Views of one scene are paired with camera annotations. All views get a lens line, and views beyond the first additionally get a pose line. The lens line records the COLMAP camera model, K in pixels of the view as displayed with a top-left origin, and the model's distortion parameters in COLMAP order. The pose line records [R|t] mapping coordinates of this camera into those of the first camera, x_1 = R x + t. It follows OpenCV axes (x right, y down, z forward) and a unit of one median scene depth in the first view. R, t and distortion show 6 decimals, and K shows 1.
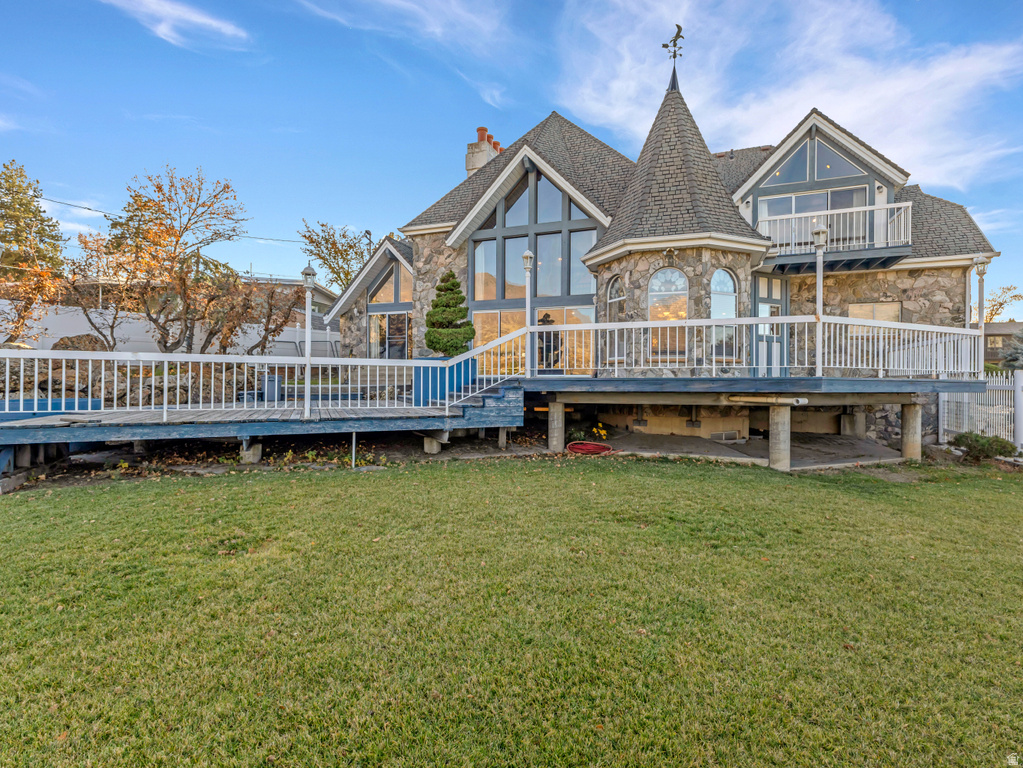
lens RADIAL K [[496.2, 0, 512.1], [0, 496.2, 384.7], [0, 0, 1]] dist [0.000811, 0.000949]
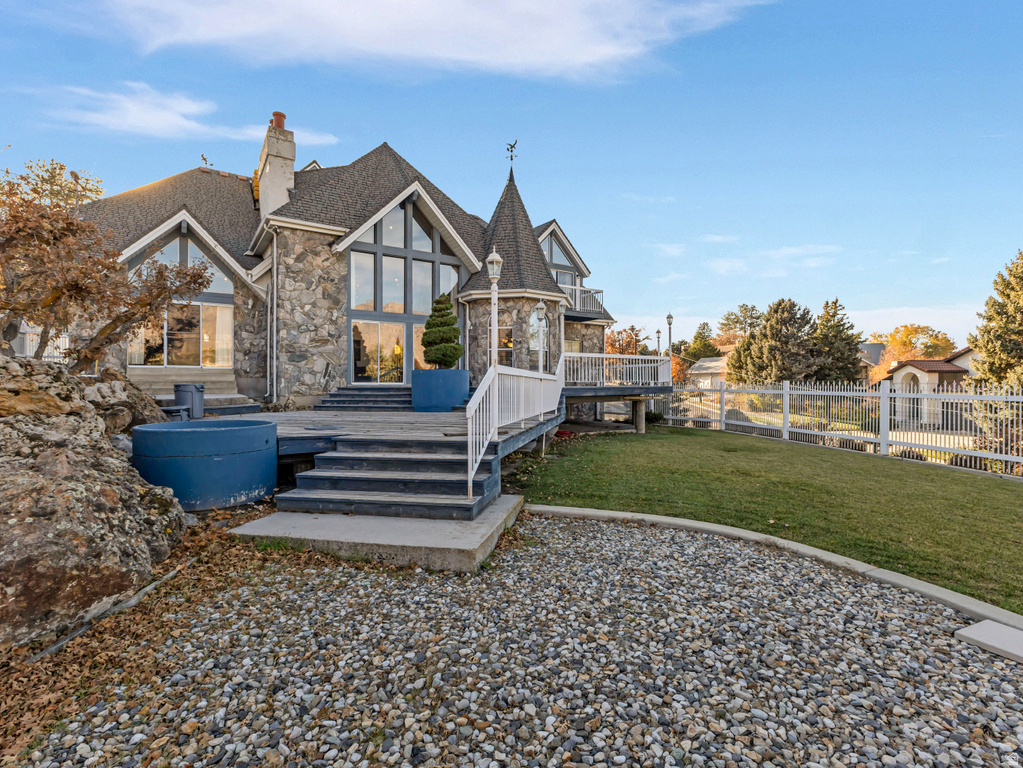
lens RADIAL K [[496.2, 0, 510.2], [0, 496.2, 380.1], [0, 0, 1]] dist [0.000811, 0.000949]
pose [[0.583439, 0.002563, 0.812153, -0.730098], [0.008943, 0.999914, -0.009580, -0.012975], [-0.812108, 0.012853, 0.583366, 0.158123]]
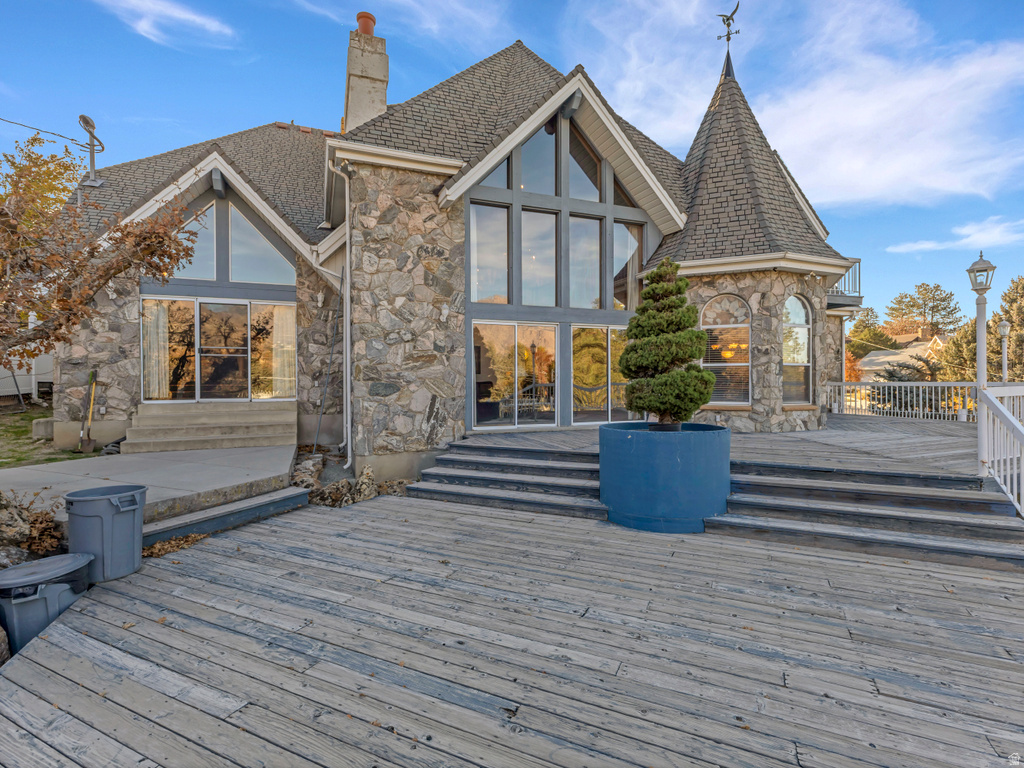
lens RADIAL K [[496.7, 0, 512.5], [0, 496.7, 380.8], [0, 0, 1]] dist [0.000811, 0.000949]
pose [[0.744538, -0.009938, 0.667506, -0.452568], [0.011583, 0.999931, 0.001968, -0.078002], [-0.667480, 0.006266, 0.744601, 0.543786]]
